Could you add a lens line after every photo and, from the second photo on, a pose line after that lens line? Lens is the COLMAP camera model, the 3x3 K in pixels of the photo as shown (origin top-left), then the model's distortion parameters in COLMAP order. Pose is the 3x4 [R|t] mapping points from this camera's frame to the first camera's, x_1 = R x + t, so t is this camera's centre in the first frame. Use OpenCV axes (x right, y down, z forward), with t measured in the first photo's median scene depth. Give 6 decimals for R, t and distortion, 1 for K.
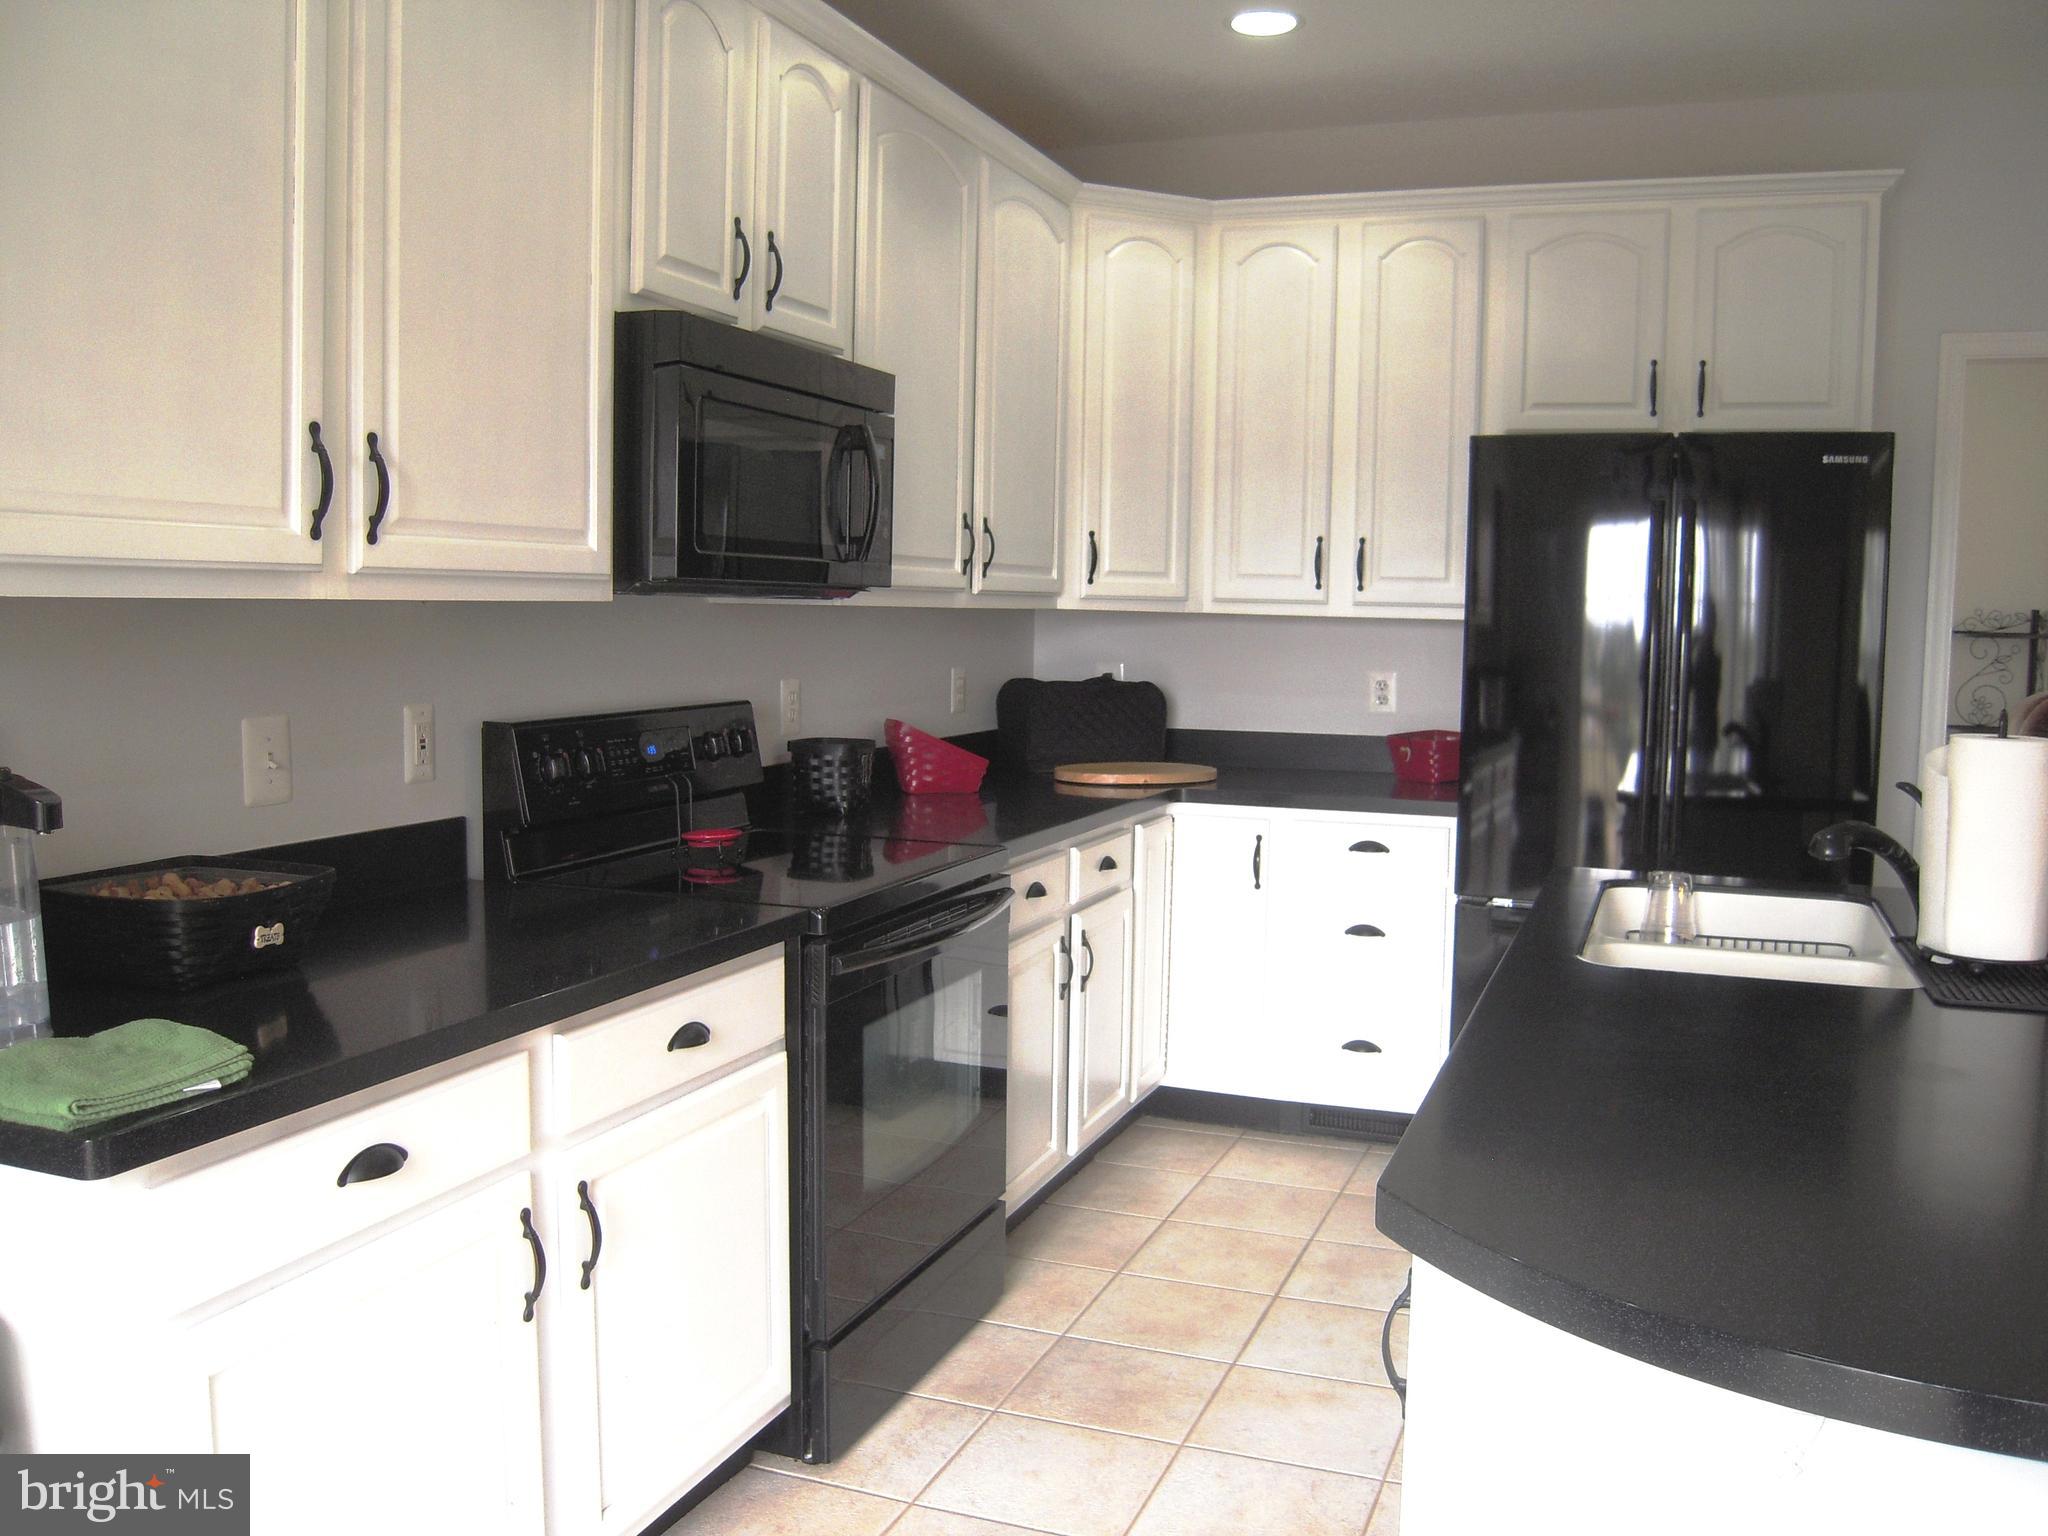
lens RADIAL K [[1703.9, 0, 1024.0], [0, 1703.9, 768.0], [0, 0, 1]] dist [-0.088955, 0.005757]
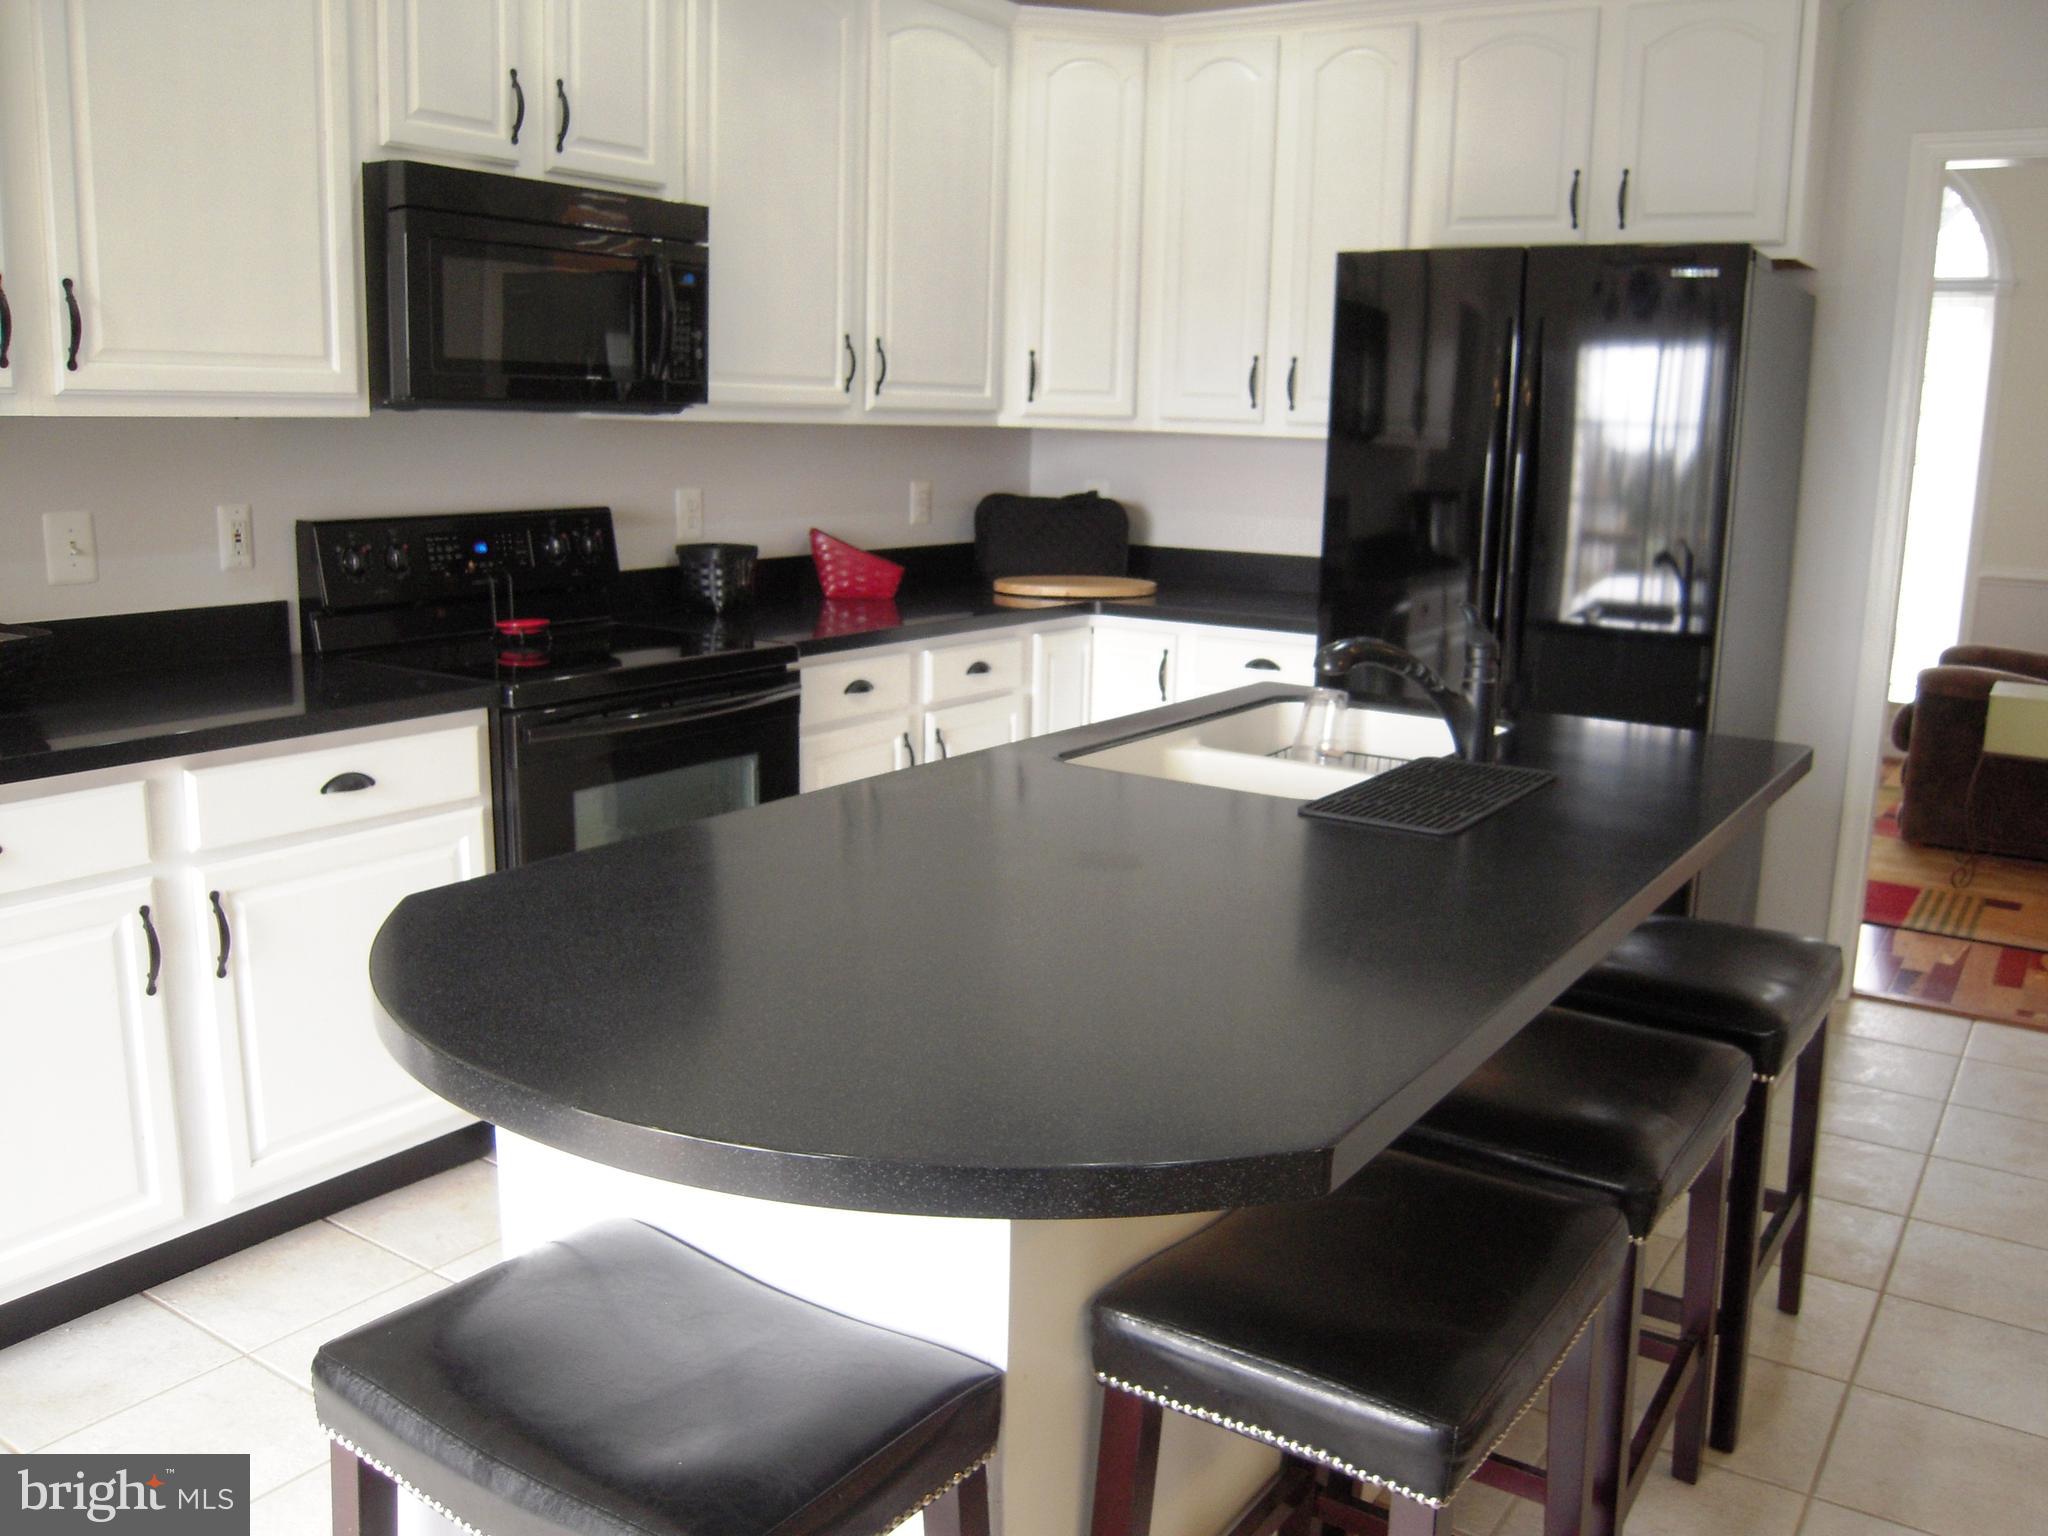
lens RADIAL K [[1689.2, 0, 1024.0], [0, 1689.2, 768.0], [0, 0, 1]] dist [-0.084857, 0.006172]
pose [[0.975345, 0.051224, -0.214658, 0.305536], [-0.028574, 0.993814, 0.107321, 0.004281], [0.218827, -0.098542, 0.970775, -0.022748]]
